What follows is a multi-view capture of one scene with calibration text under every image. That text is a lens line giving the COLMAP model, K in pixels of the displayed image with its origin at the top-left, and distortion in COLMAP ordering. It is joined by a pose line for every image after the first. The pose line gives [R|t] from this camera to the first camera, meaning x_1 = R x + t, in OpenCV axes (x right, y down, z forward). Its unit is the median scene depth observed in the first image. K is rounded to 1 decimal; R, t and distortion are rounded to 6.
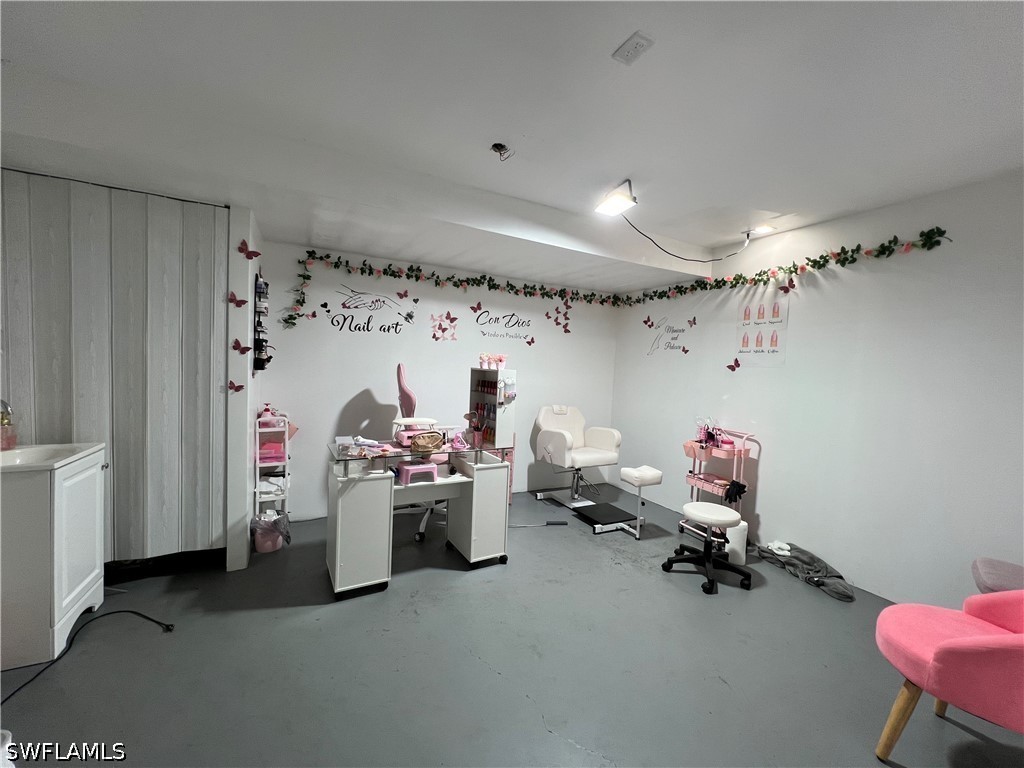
lens RADIAL K [[409.5, 0, 513.2], [0, 409.5, 383.2], [0, 0, 1]] dist [-0.003478, 0.001022]
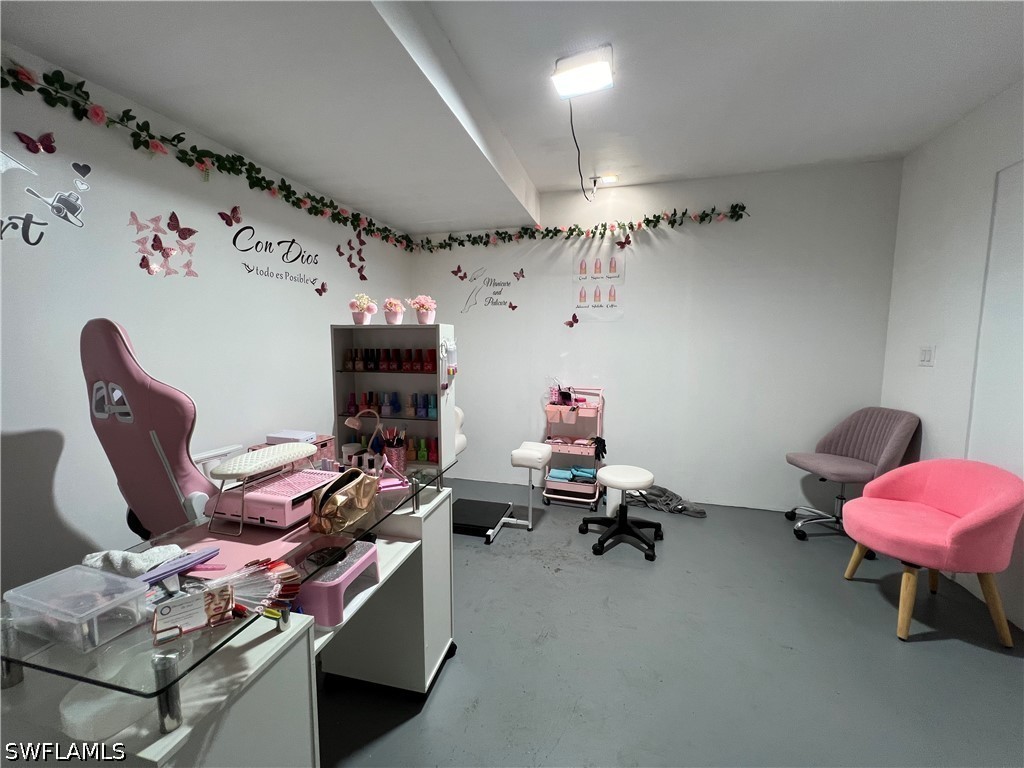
lens RADIAL K [[409.5, 0, 508.3], [0, 409.5, 382.8], [0, 0, 1]] dist [-0.003478, 0.001022]
pose [[0.692240, -0.113960, 0.712613, -0.260550], [0.062475, 0.993209, 0.098143, -0.002826], [-0.718958, -0.023418, 0.694659, 0.409049]]
